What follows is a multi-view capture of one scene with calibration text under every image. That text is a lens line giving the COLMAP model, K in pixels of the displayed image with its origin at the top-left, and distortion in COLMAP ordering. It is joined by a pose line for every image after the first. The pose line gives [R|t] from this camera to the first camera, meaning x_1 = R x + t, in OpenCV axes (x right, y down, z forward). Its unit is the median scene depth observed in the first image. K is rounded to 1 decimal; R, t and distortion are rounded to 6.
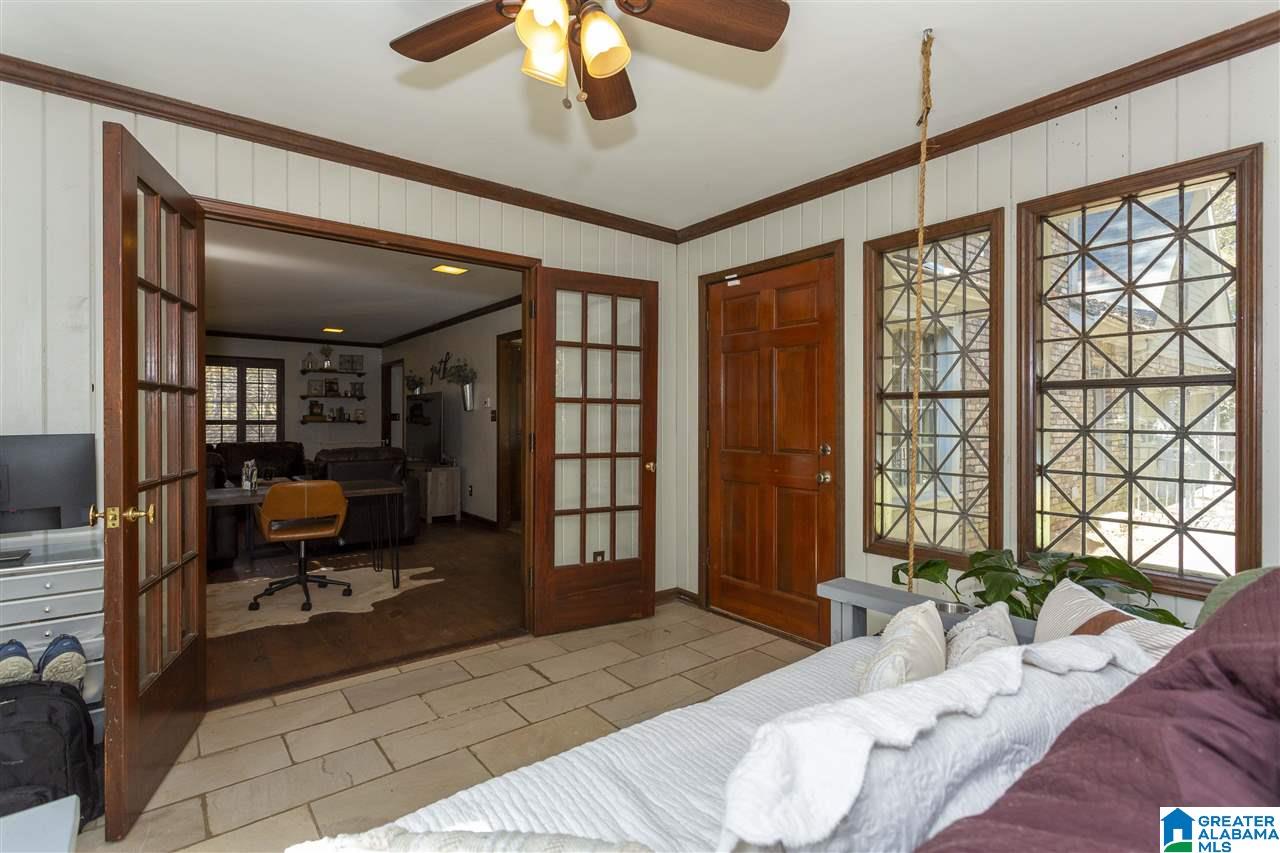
lens RADIAL K [[606.7, 0, 632.1], [0, 606.7, 422.0], [0, 0, 1]] dist [-0.000239, 0.000294]
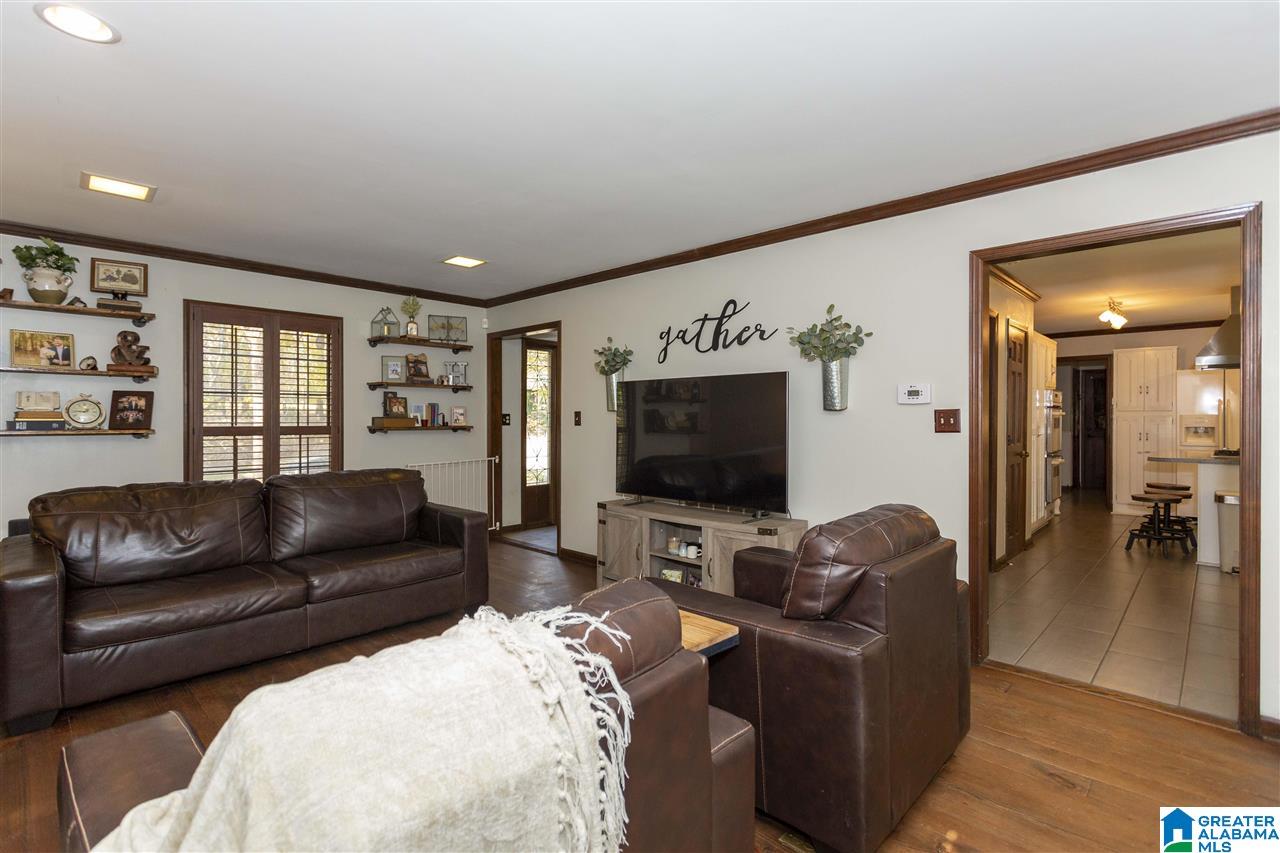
lens RADIAL K [[606.7, 0, 634.5], [0, 606.7, 430.3], [0, 0, 1]] dist [-0.000239, 0.000294]
pose [[0.985228, -0.006480, 0.171126, -0.397858], [0.003849, 0.999869, 0.015705, -0.007100], [-0.171206, -0.014814, 0.985124, 0.395262]]
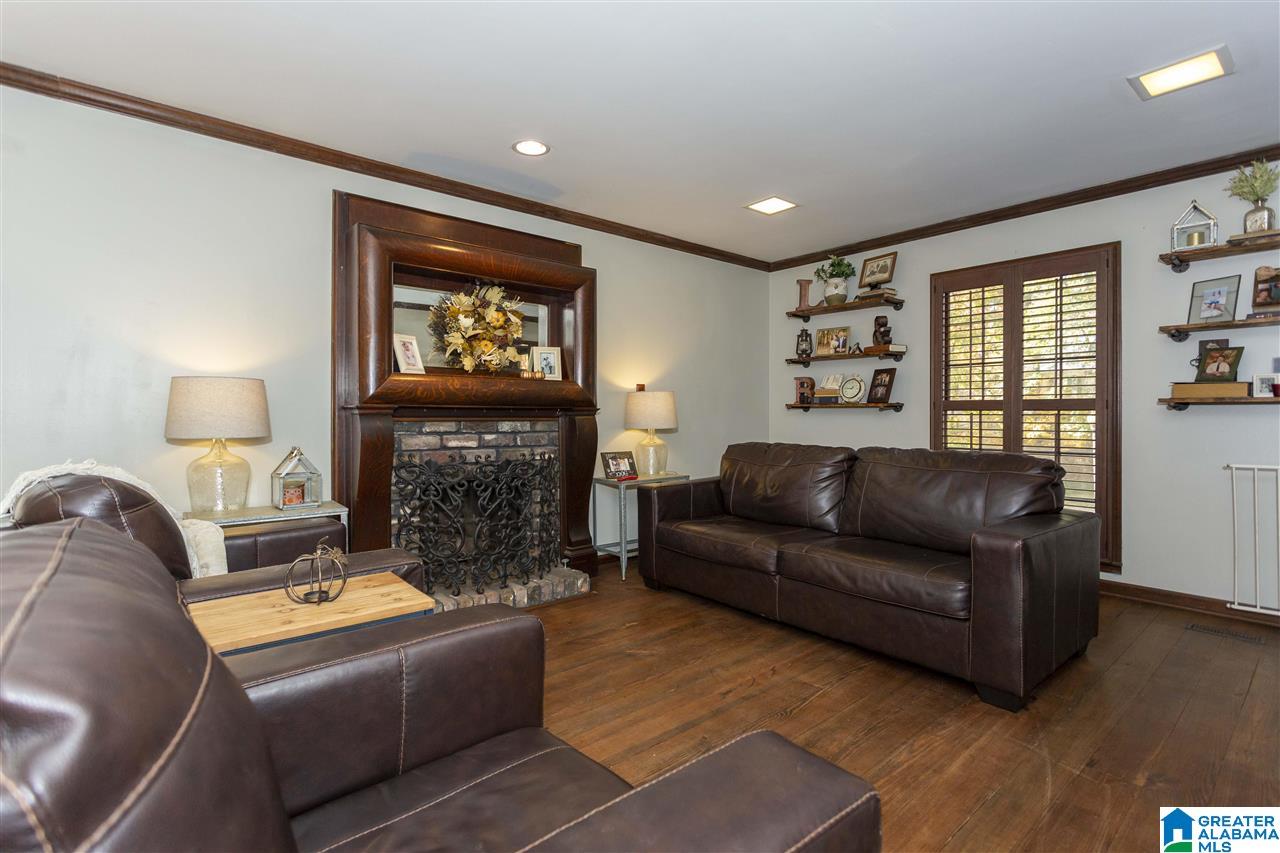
lens RADIAL K [[606.7, 0, 632.4], [0, 606.7, 413.0], [0, 0, 1]] dist [-0.000239, 0.000294]
pose [[0.061949, -0.003454, -0.998073, -0.202659], [-0.003403, 0.999987, -0.003672, 0.008300], [0.998074, 0.003624, 0.061936, 0.654891]]
